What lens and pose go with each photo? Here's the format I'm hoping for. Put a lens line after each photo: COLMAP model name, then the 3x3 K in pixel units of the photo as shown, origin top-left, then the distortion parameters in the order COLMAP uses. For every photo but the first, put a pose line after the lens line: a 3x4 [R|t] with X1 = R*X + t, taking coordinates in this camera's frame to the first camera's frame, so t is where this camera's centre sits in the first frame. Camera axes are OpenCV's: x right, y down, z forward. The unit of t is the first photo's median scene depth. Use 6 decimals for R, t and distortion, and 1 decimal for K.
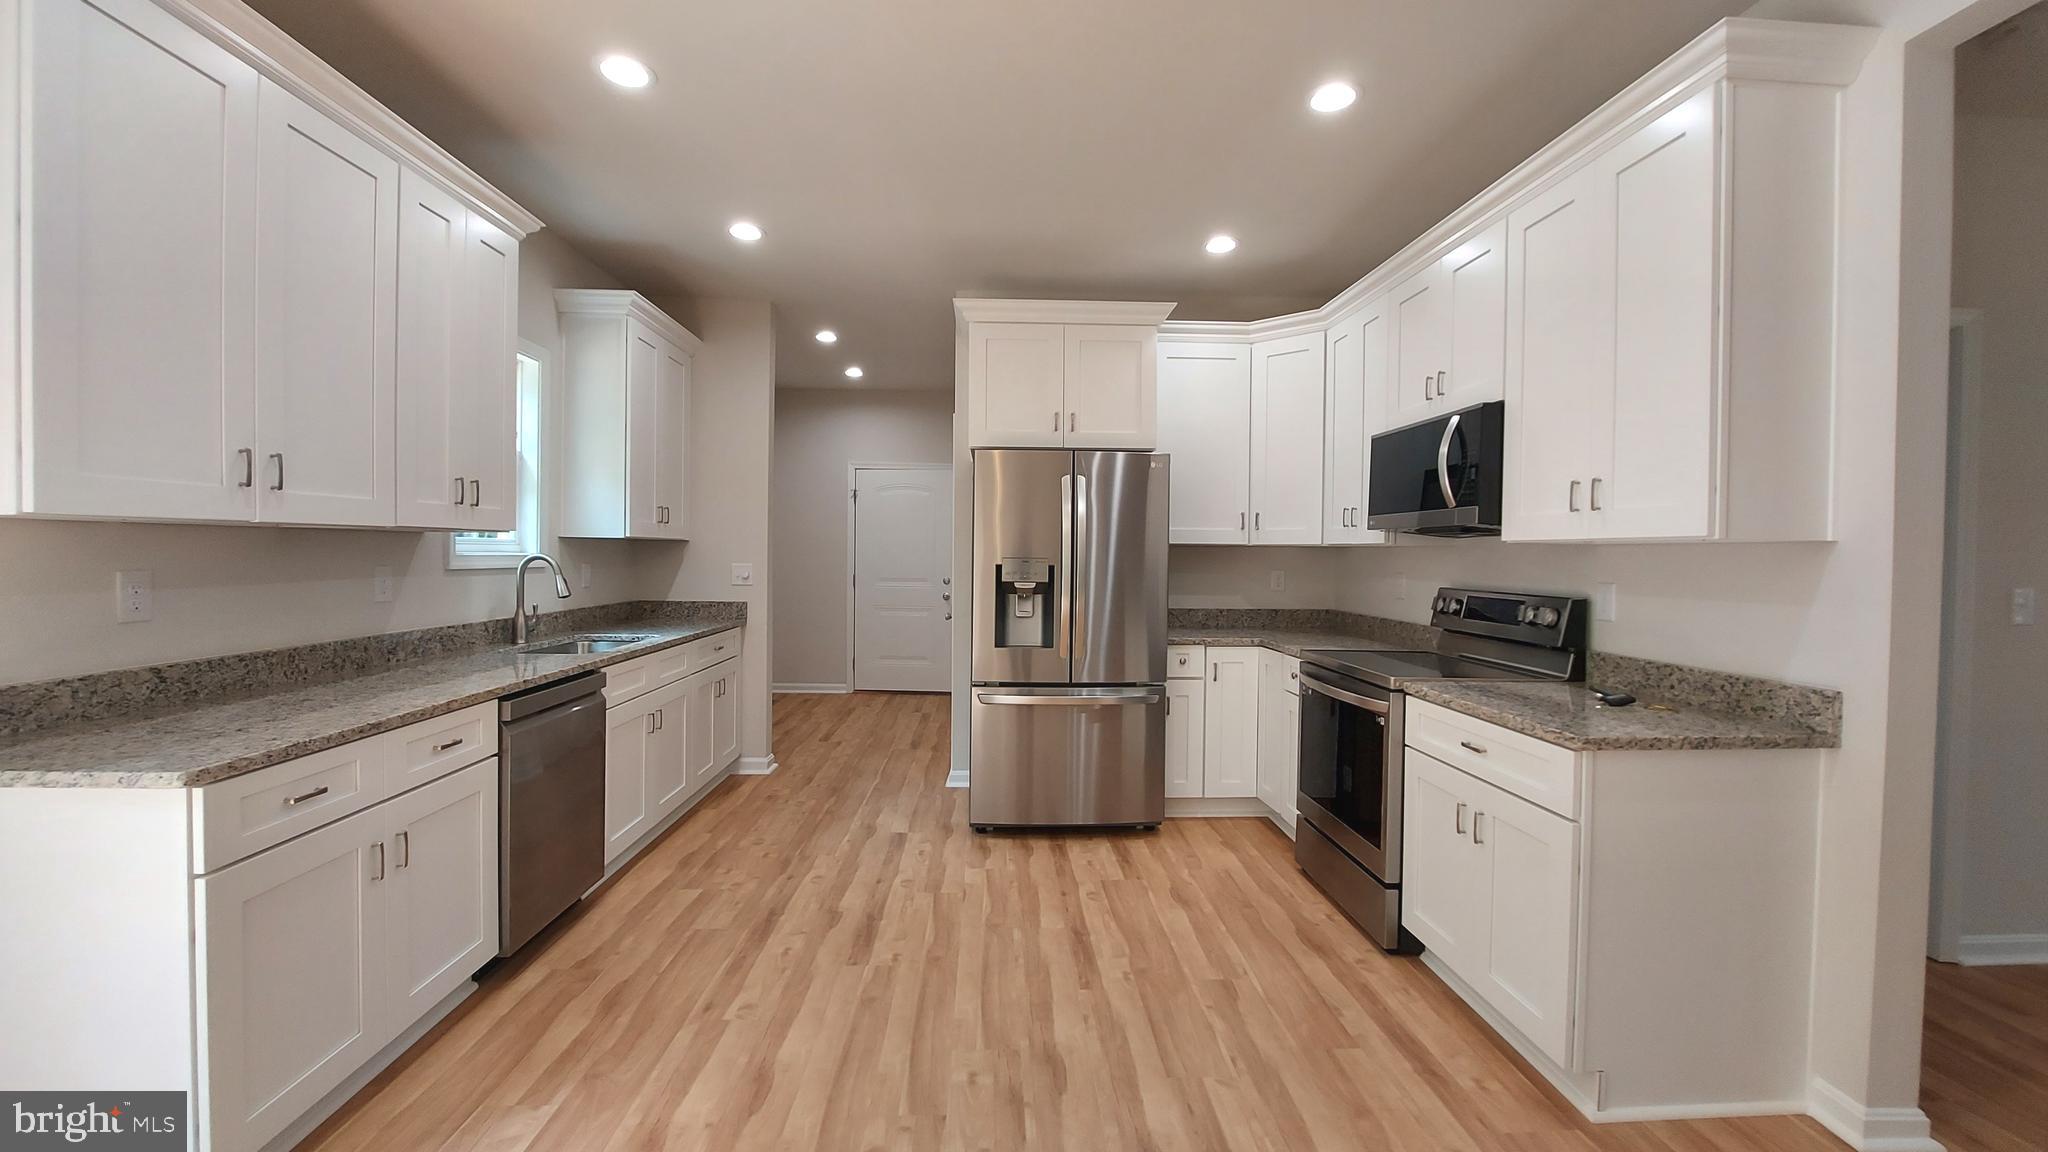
lens RADIAL K [[806.4, 0, 1025.4], [0, 806.4, 561.5], [0, 0, 1]] dist [-0.008326, -0.004914]
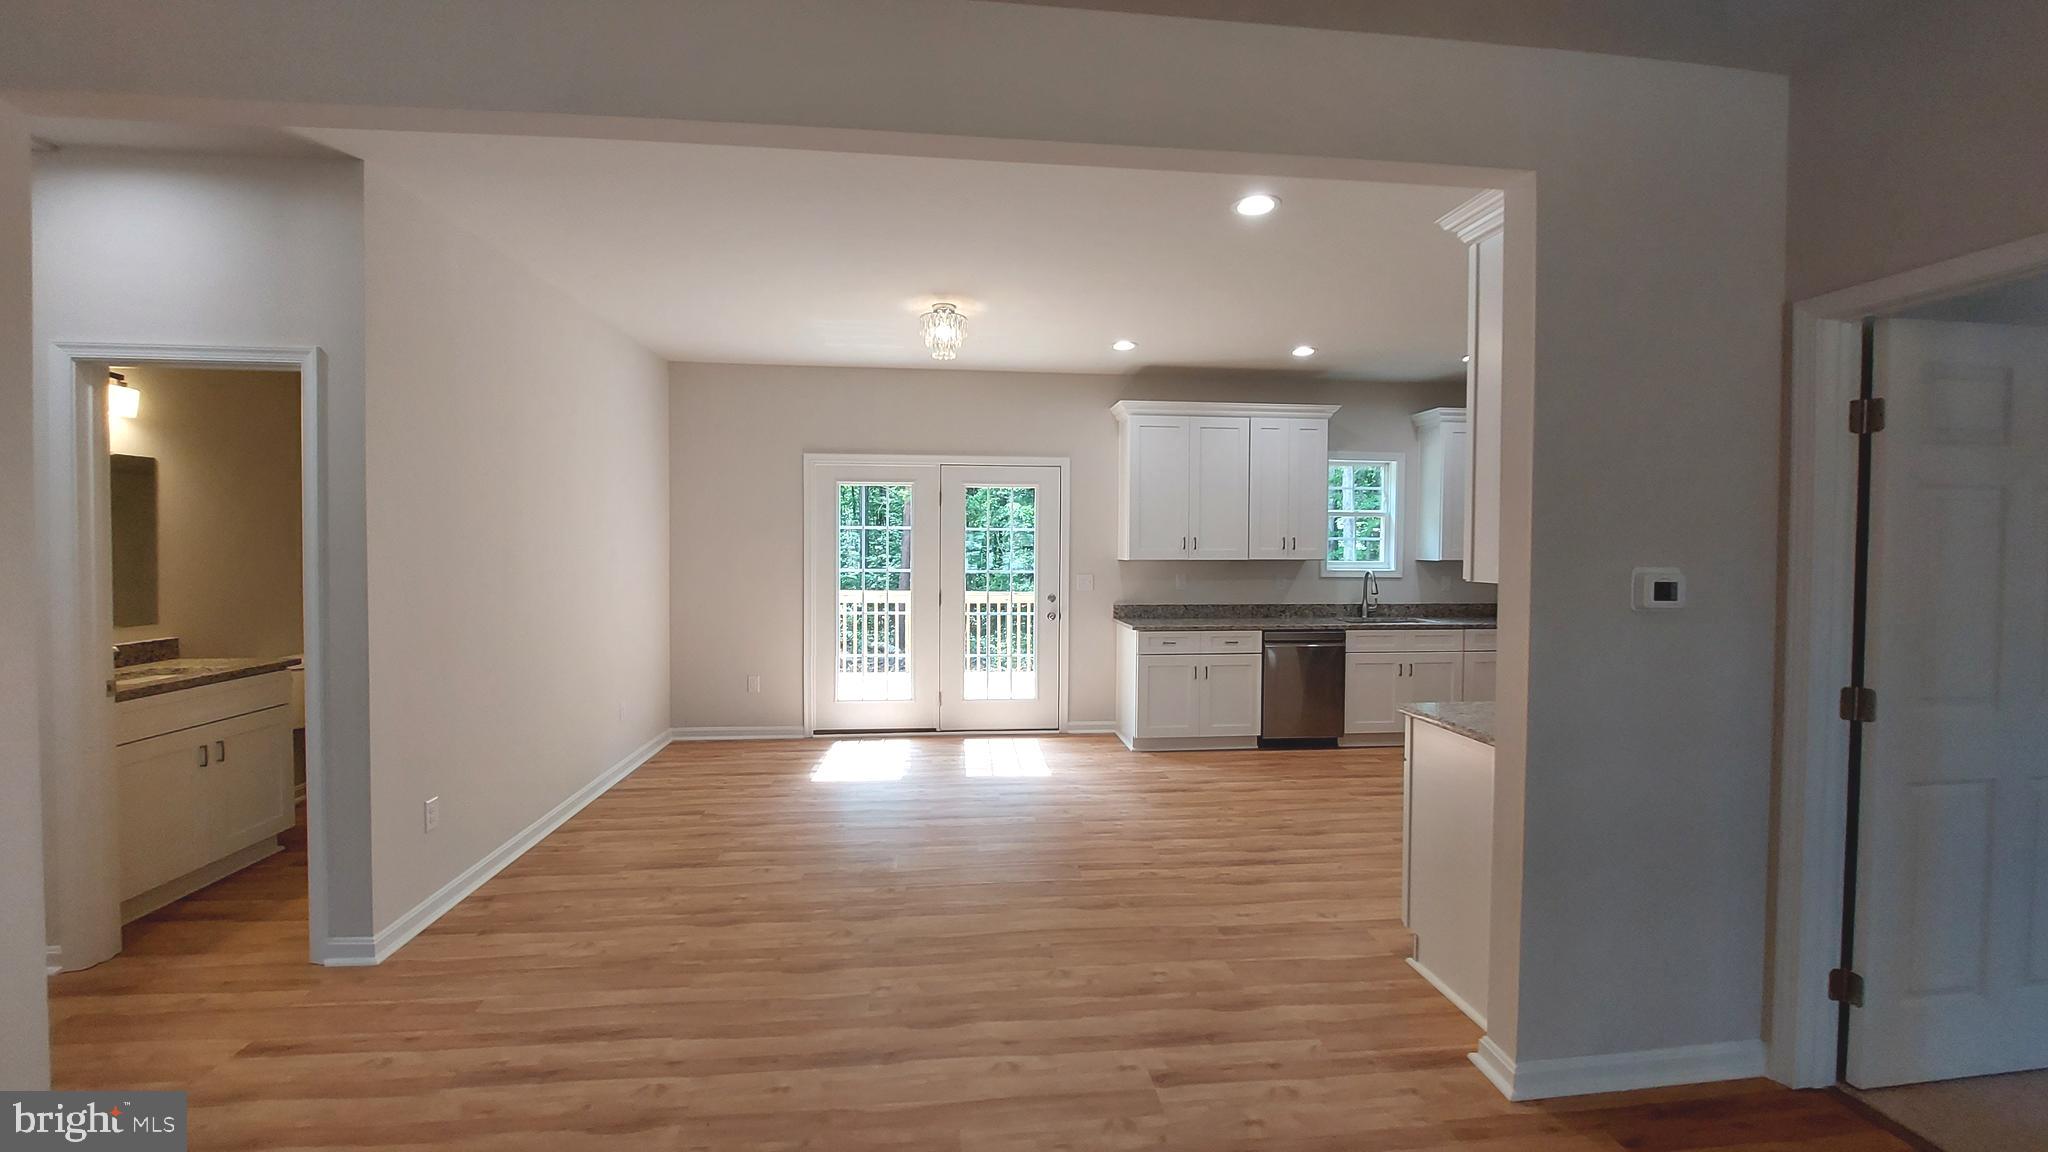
lens RADIAL K [[806.4, 0, 1025.4], [0, 806.4, 561.5], [0, 0, 1]] dist [-0.008326, -0.004914]
pose [[0.061775, 0.011189, -0.998027, 1.243468], [-0.016446, 0.999813, 0.010191, -0.037206], [0.997955, 0.015784, 0.061947, 0.090859]]
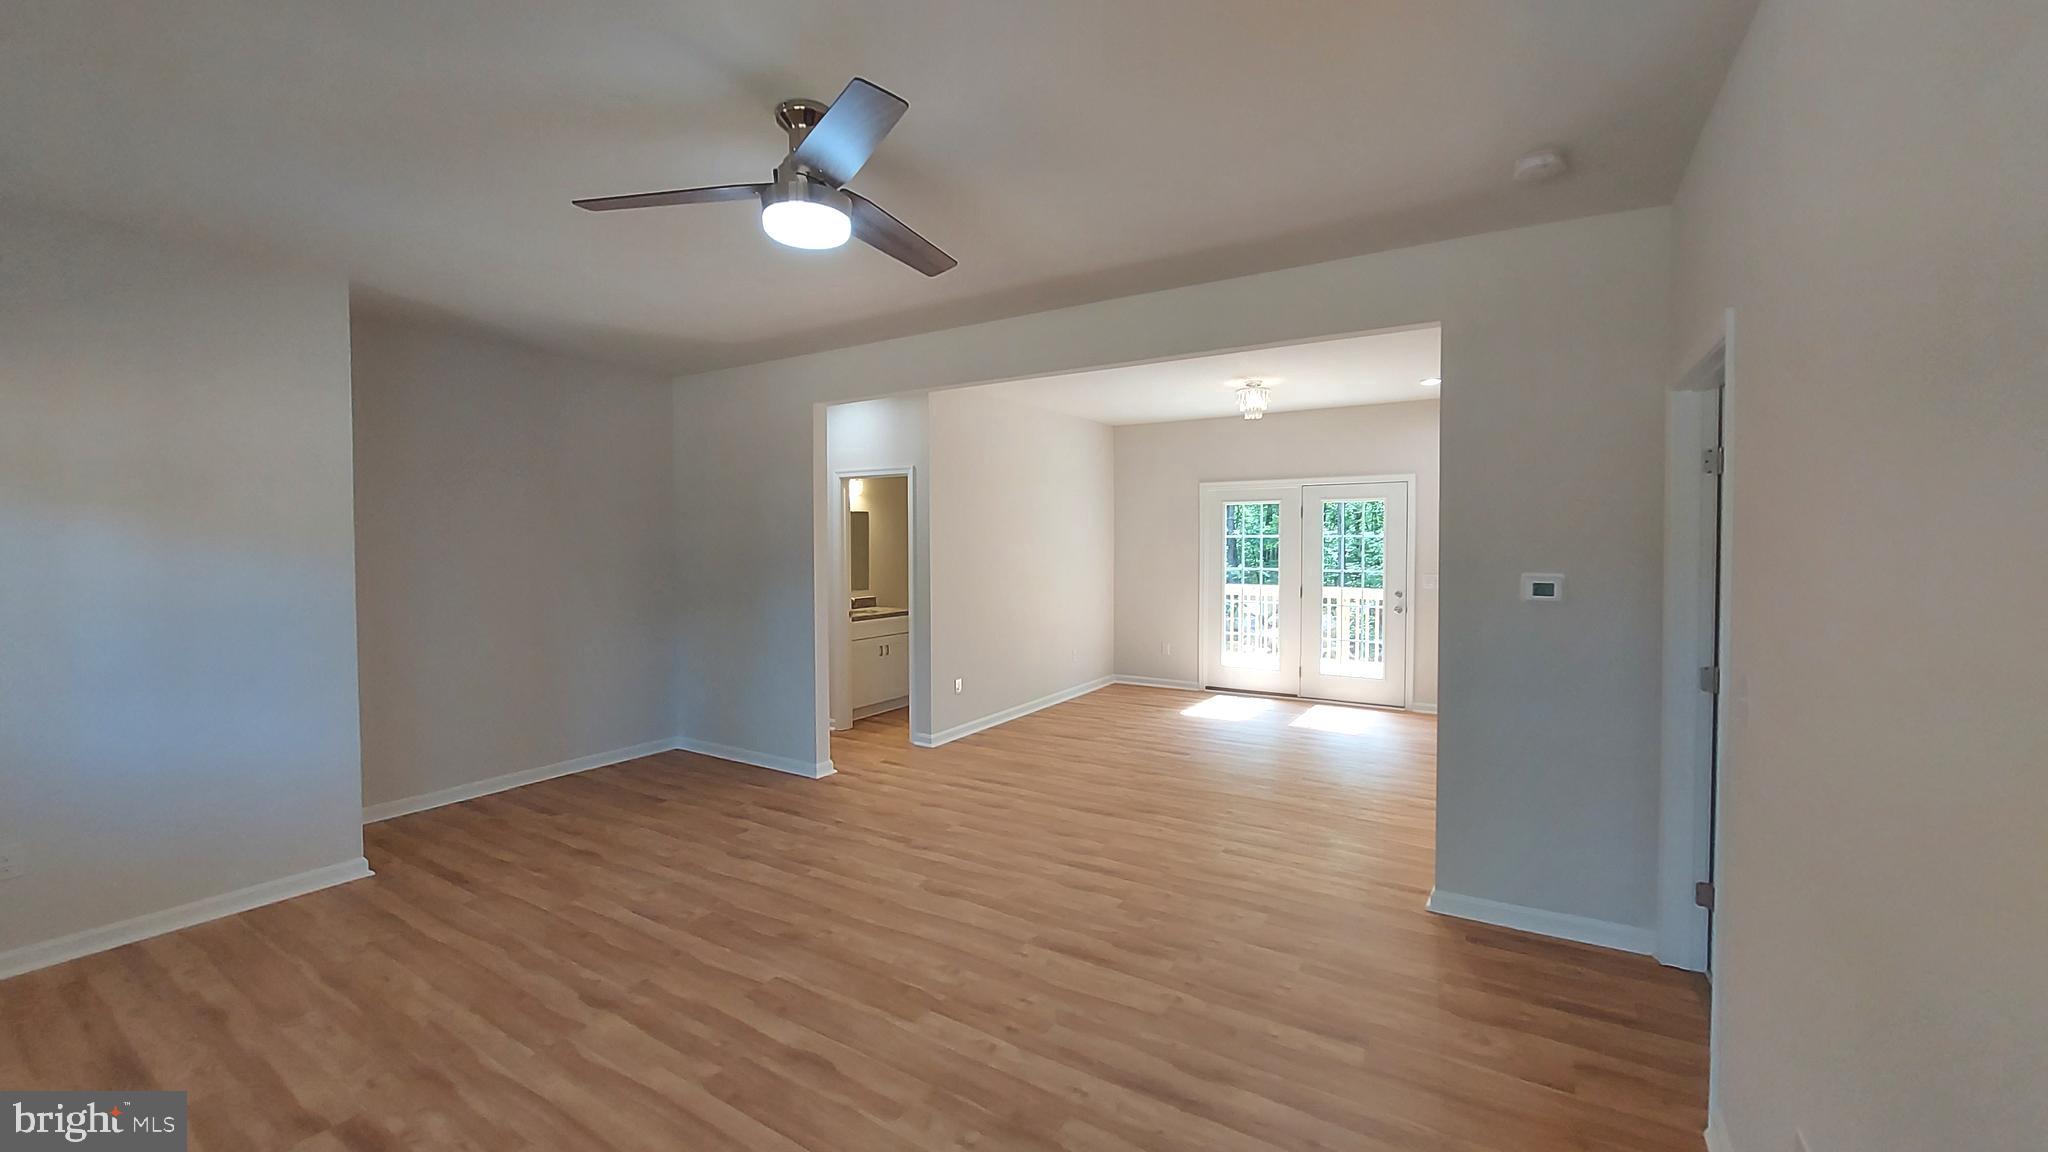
lens RADIAL K [[806.4, 0, 1025.4], [0, 806.4, 561.5], [0, 0, 1]] dist [-0.008326, -0.004914]
pose [[-0.567786, 0.011788, -0.823092, 1.759607], [-0.012410, 0.999661, 0.022877, -0.062135], [0.823083, 0.023204, -0.567447, 0.681197]]
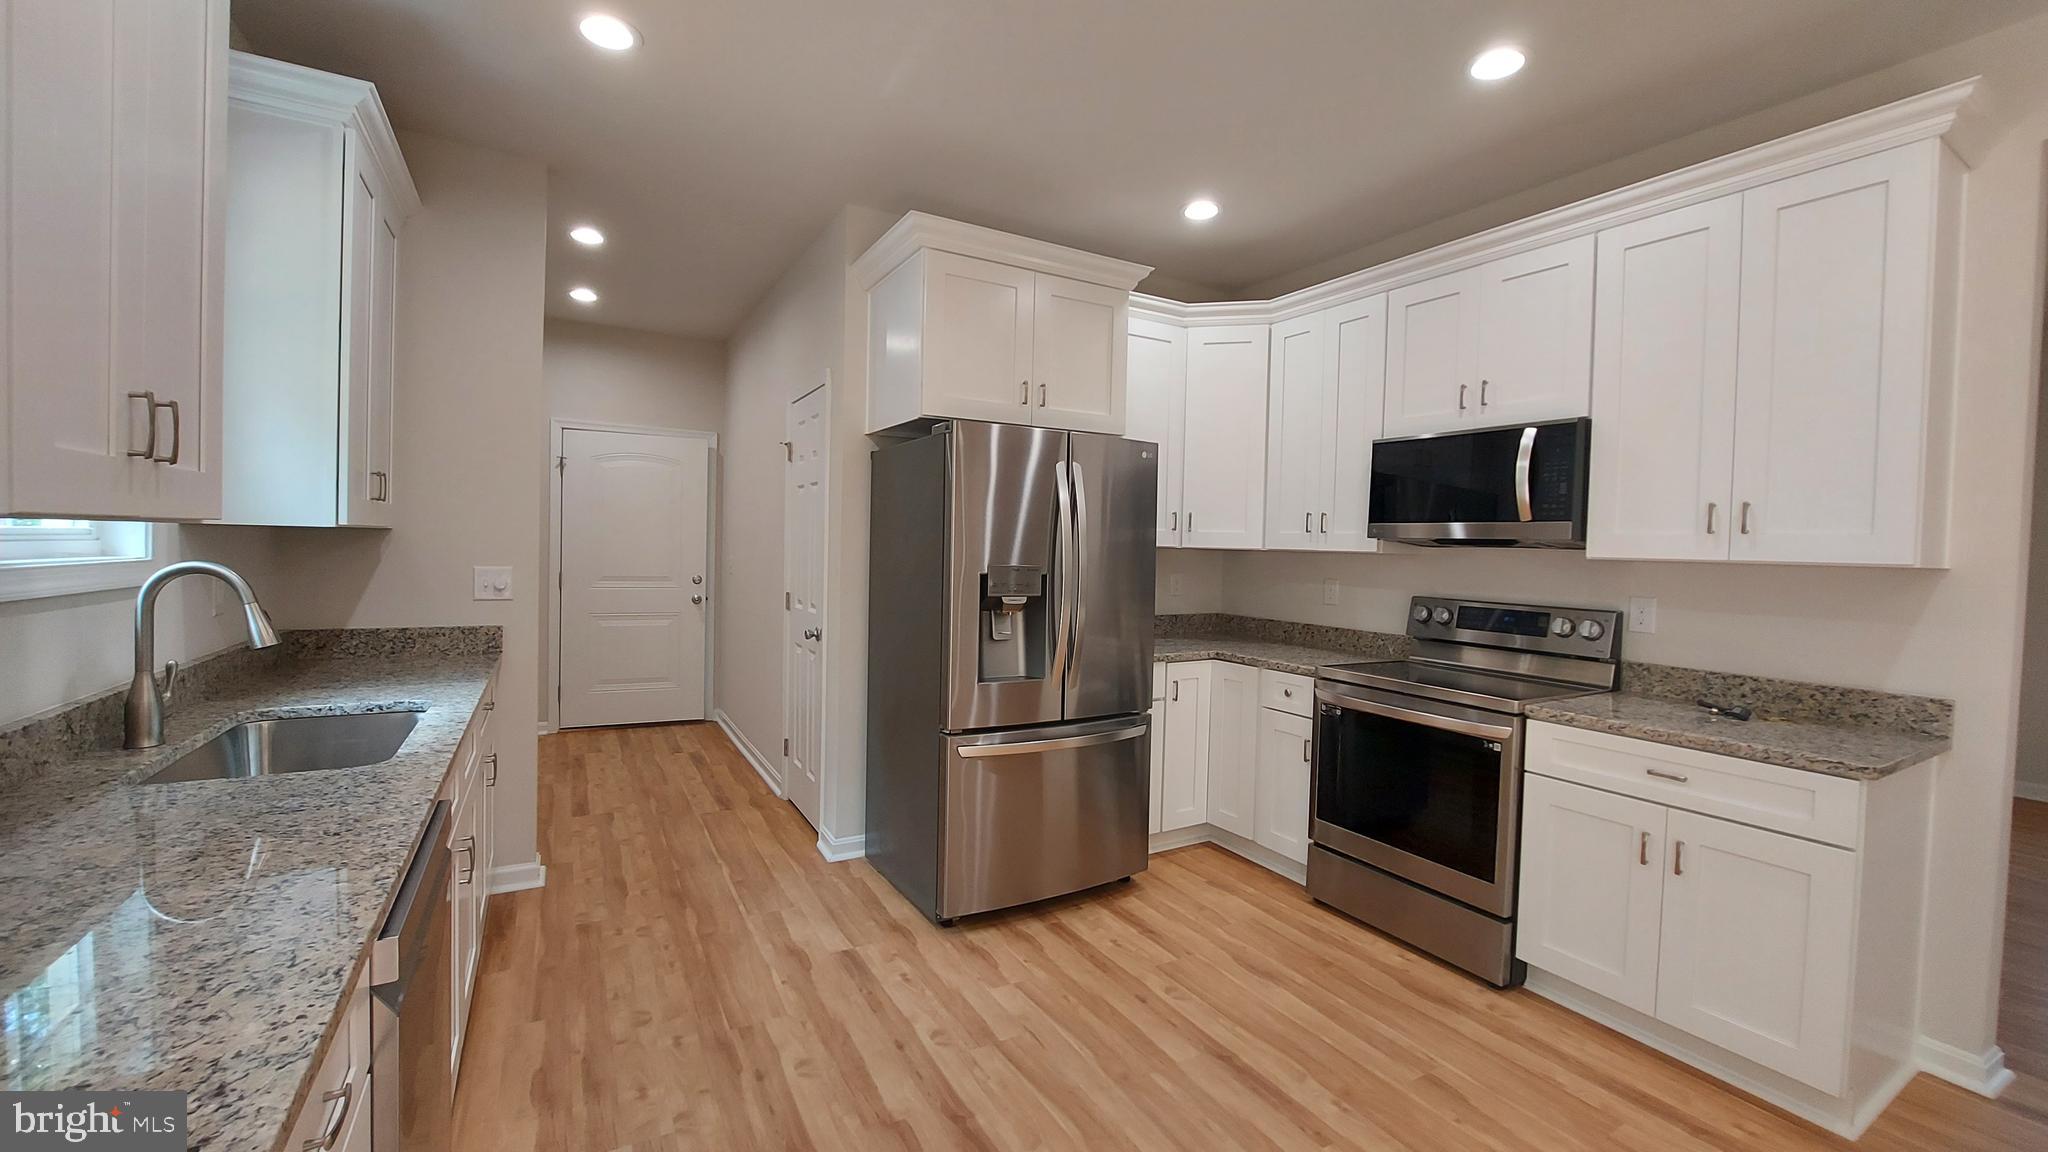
lens RADIAL K [[806.4, 0, 1025.4], [0, 806.4, 561.5], [0, 0, 1]] dist [-0.008326, -0.004914]
pose [[0.887319, 0.001138, 0.461156, -0.390480], [-0.010245, 0.999799, 0.017244, -0.024020], [-0.461043, -0.020025, 0.887152, 0.345715]]
